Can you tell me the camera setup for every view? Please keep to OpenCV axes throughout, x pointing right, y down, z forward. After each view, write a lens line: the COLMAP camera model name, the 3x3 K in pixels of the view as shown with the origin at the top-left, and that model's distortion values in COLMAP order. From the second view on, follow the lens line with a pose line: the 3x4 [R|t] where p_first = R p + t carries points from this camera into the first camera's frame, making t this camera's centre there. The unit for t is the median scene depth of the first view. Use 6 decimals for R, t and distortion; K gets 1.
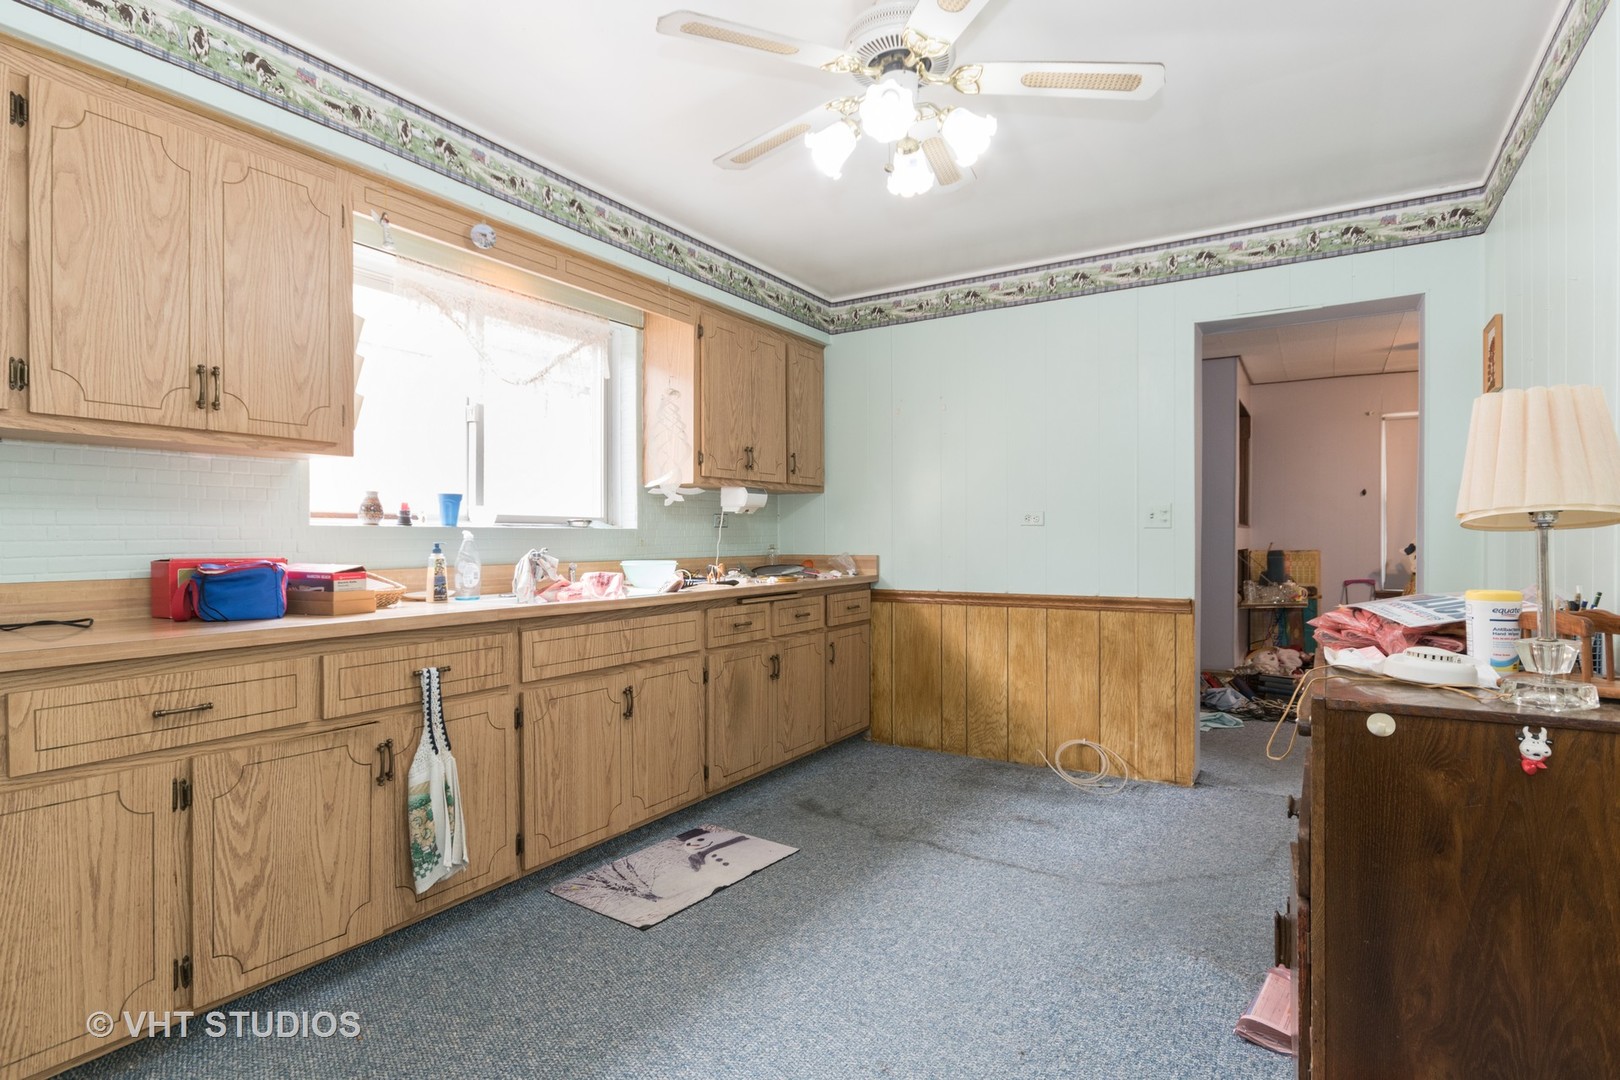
lens RADIAL K [[805.3, 0, 809.6], [0, 805.3, 538.9], [0, 0, 1]] dist [0.000391, 0.000082]
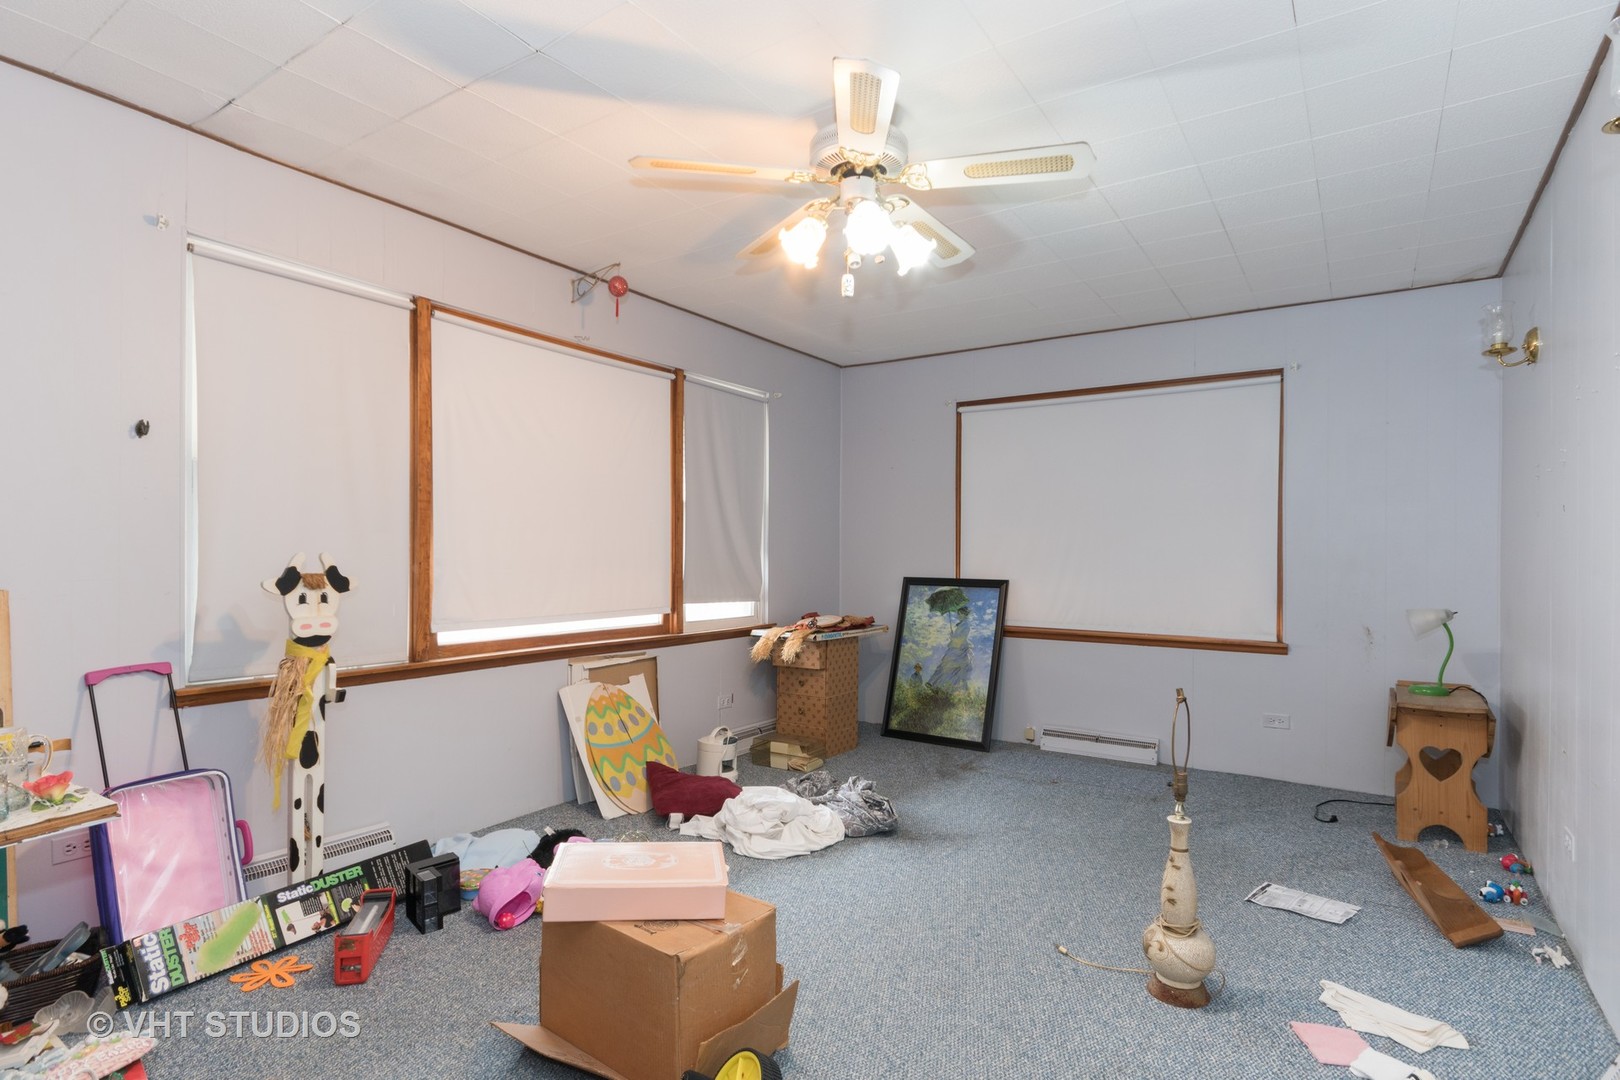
lens RADIAL K [[805.3, 0, 809.6], [0, 805.3, 548.0], [0, 0, 1]] dist [0.000391, 0.000082]
pose [[0.039830, 0.000230, 0.999206, 0.331539], [0.001520, 0.999999, -0.000290, -0.002302], [-0.999205, 0.001530, 0.039829, 0.680724]]
